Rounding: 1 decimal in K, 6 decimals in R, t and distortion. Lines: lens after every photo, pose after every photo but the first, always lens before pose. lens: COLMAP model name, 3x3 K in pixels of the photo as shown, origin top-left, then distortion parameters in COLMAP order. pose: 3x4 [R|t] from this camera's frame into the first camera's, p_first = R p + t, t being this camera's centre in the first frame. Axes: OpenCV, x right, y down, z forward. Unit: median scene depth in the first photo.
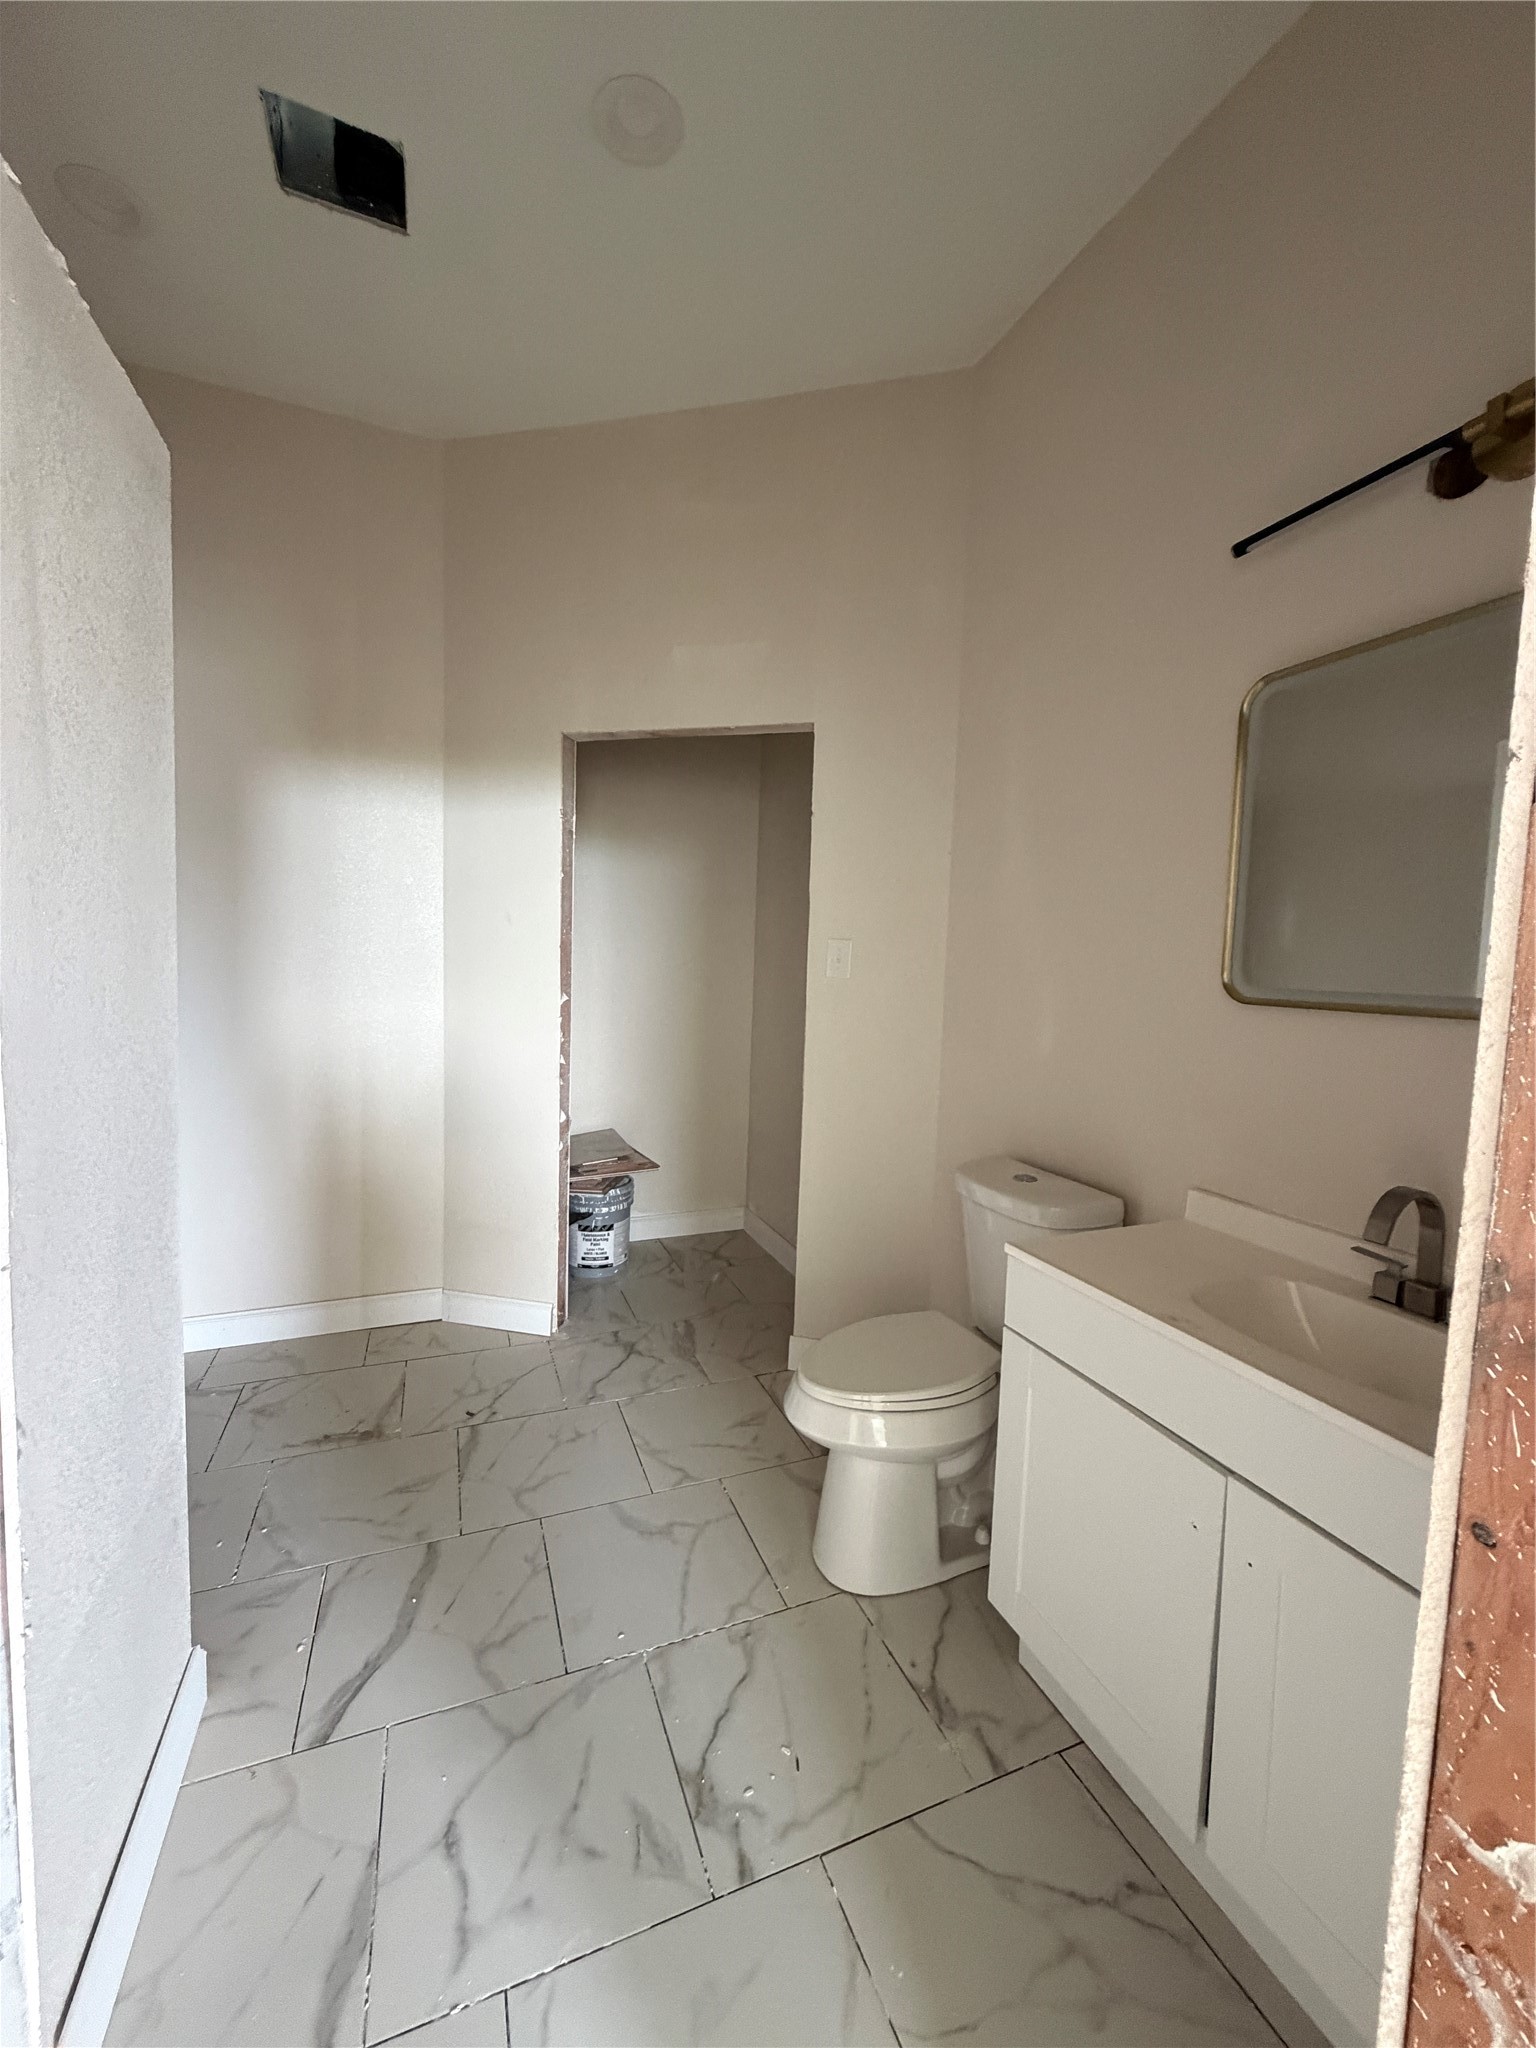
lens RADIAL K [[816.4, 0, 780.2], [0, 816.4, 1023.8], [0, 0, 1]] dist [0.000657, 0.000671]
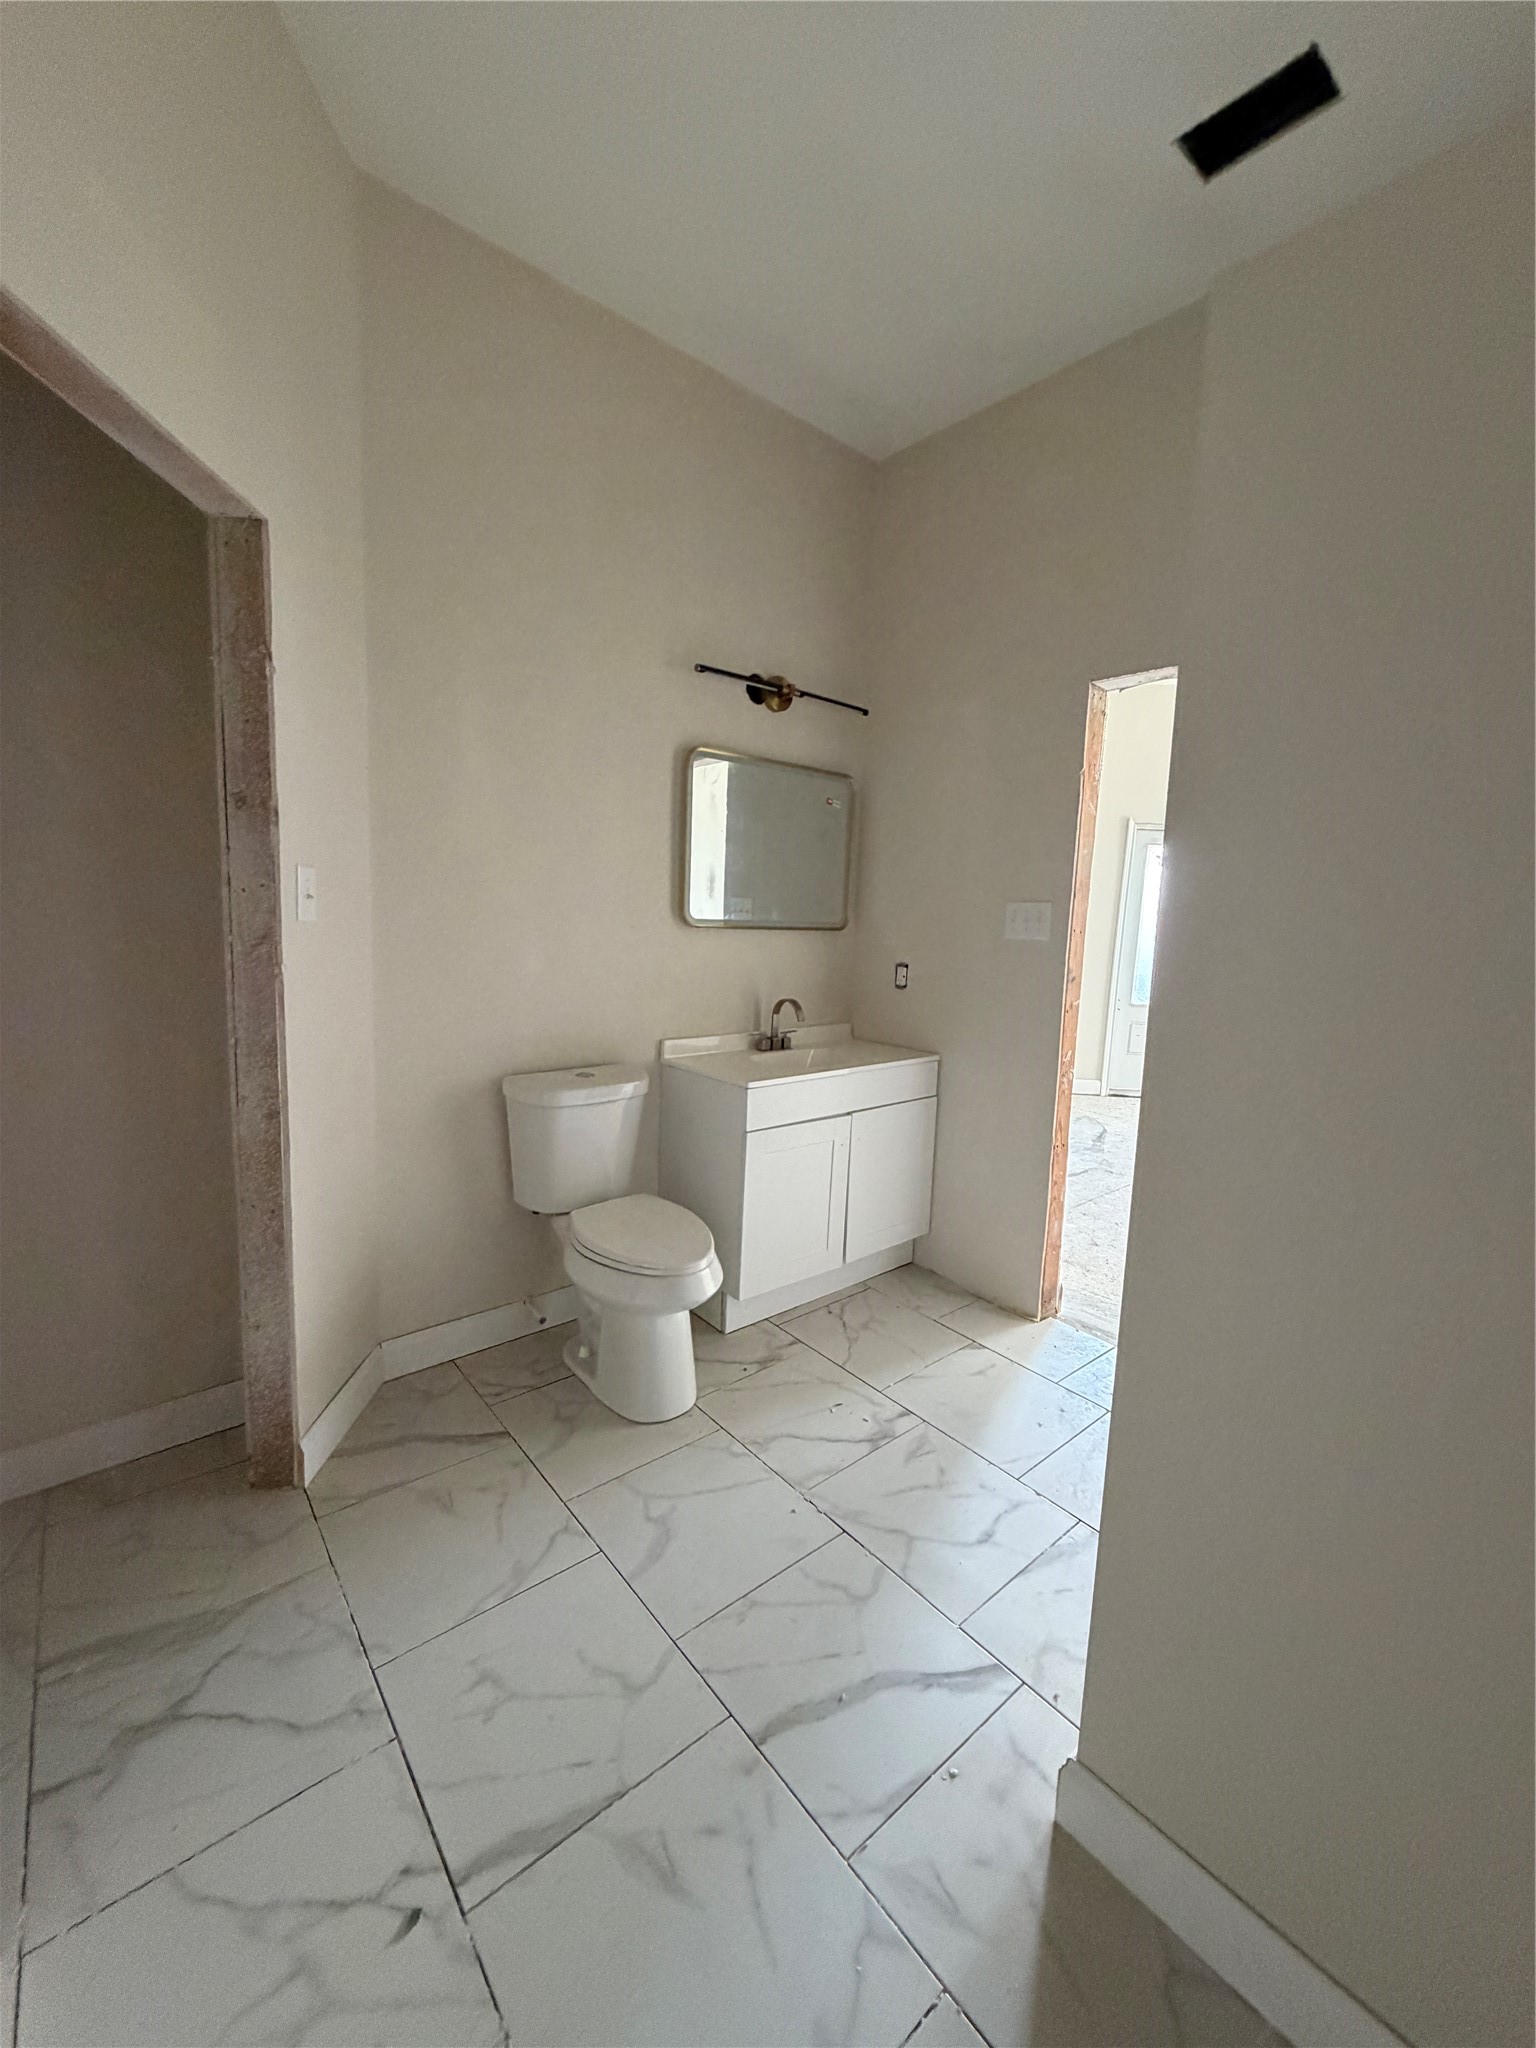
lens RADIAL K [[816.4, 0, 755.0], [0, 816.4, 1017.5], [0, 0, 1]] dist [0.000657, 0.000671]
pose [[-0.293371, -0.163577, 0.941900, -1.258136], [0.027761, 0.983380, 0.179427, -0.154156], [-0.955596, 0.078786, -0.283954, 1.452637]]
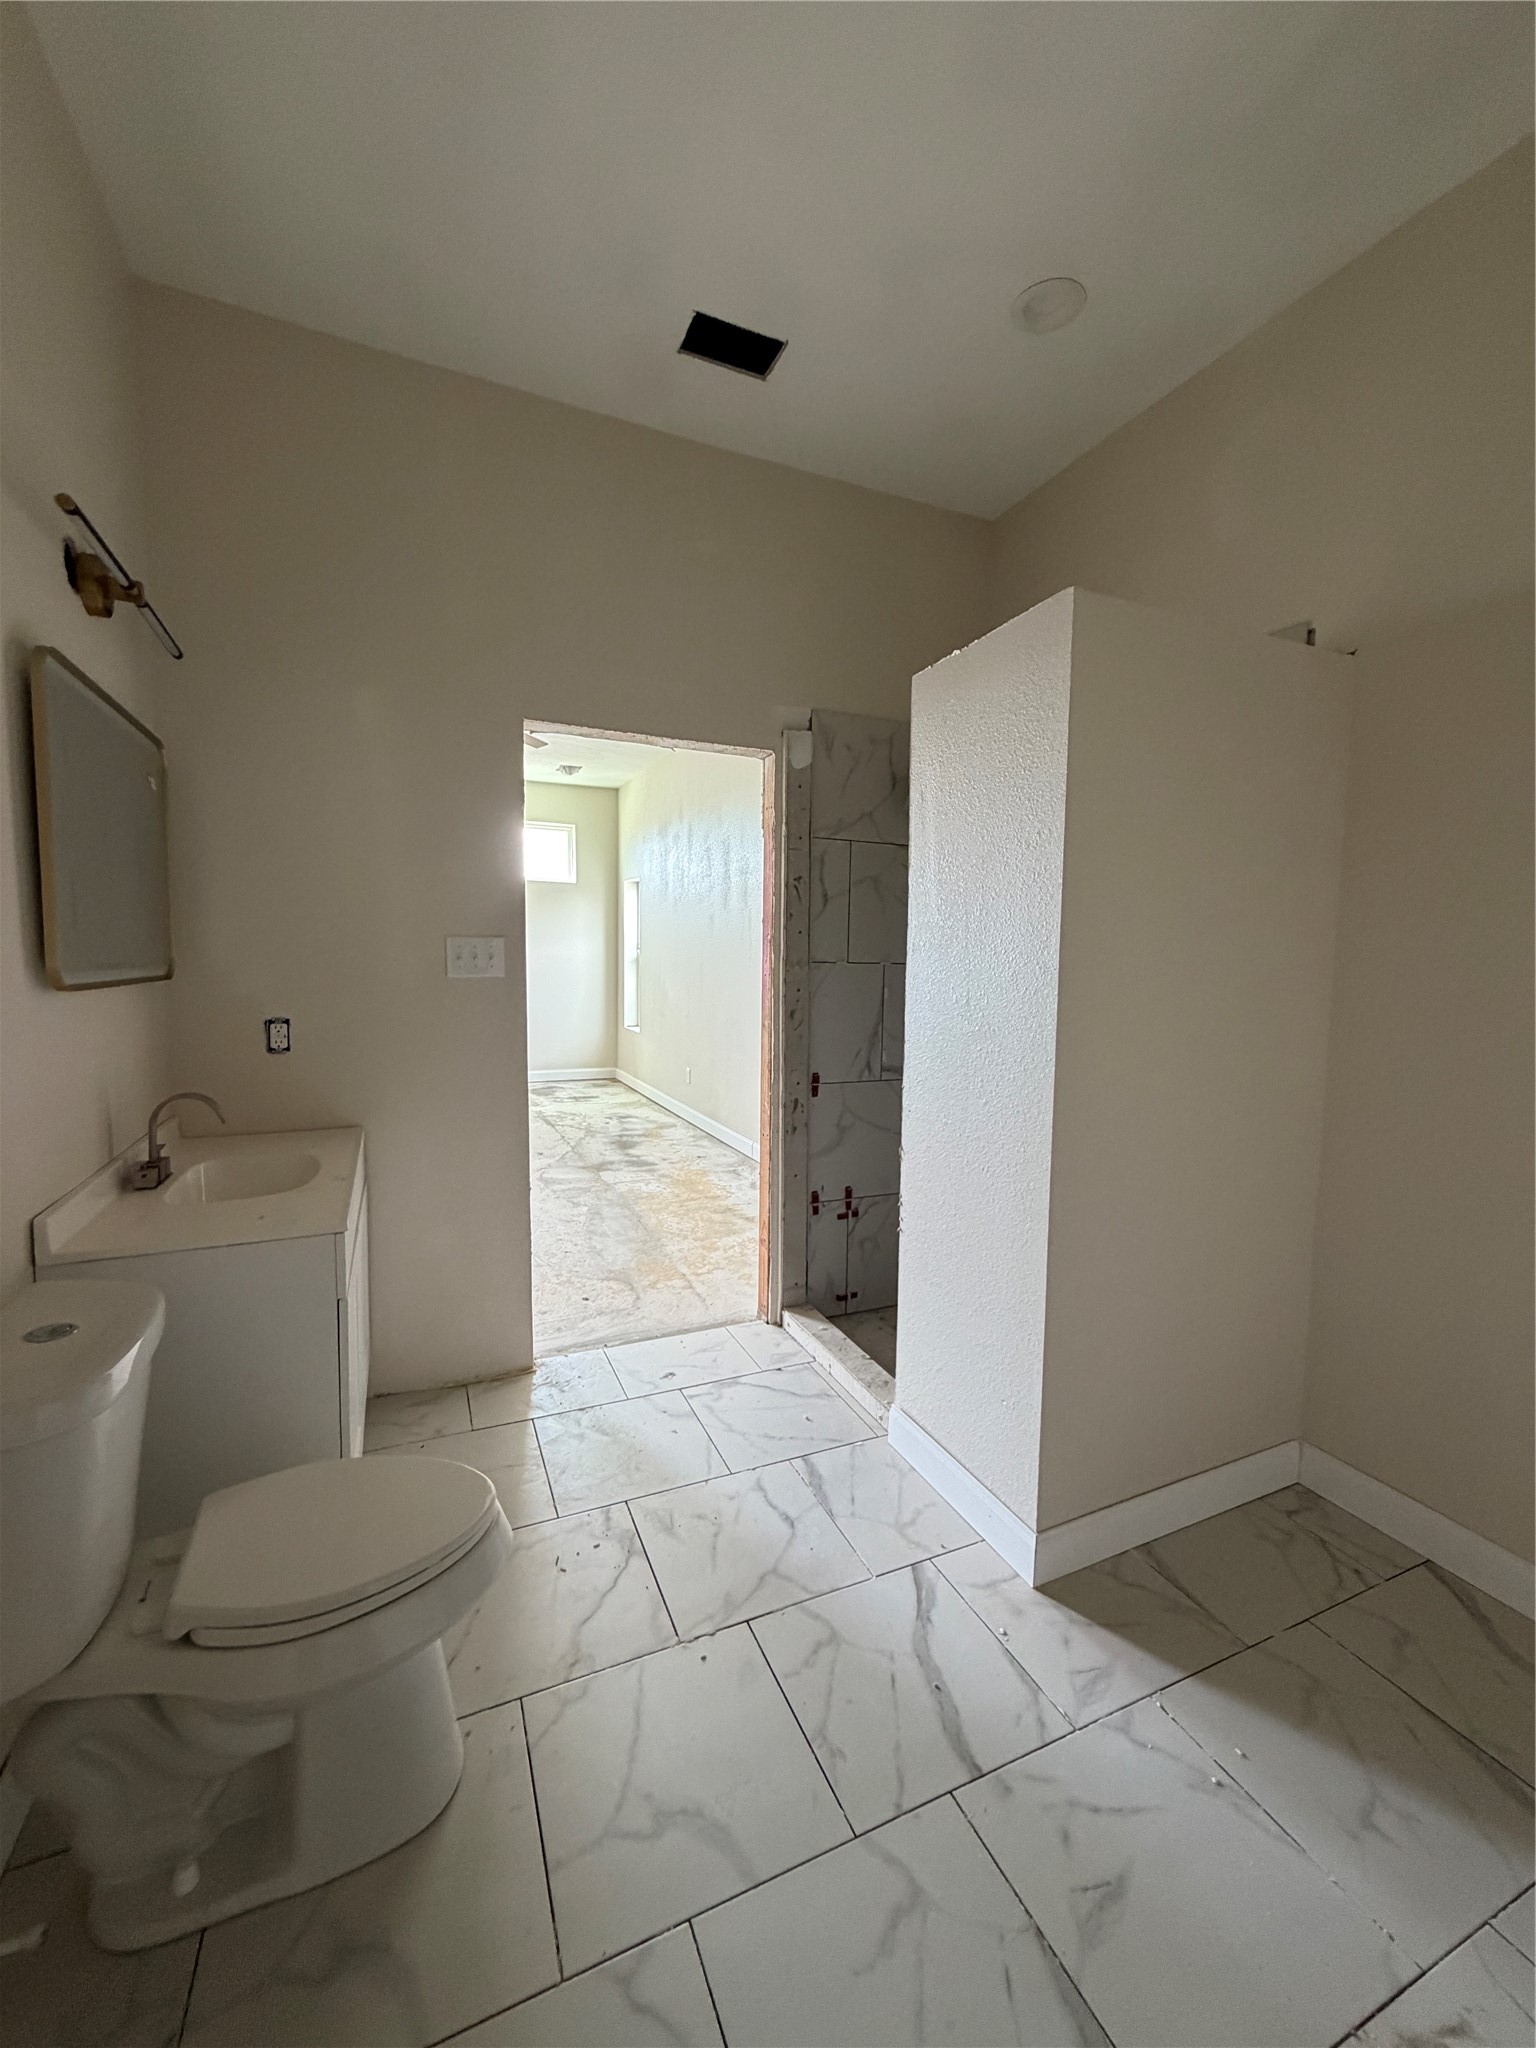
lens RADIAL K [[816.4, 0, 776.5], [0, 816.4, 1017.6], [0, 0, 1]] dist [0.000657, 0.000671]
pose [[-0.998559, -0.042602, -0.032625, -0.238865], [-0.047042, 0.987518, 0.150319, -0.182252], [0.025814, 0.151637, -0.988099, 2.040931]]
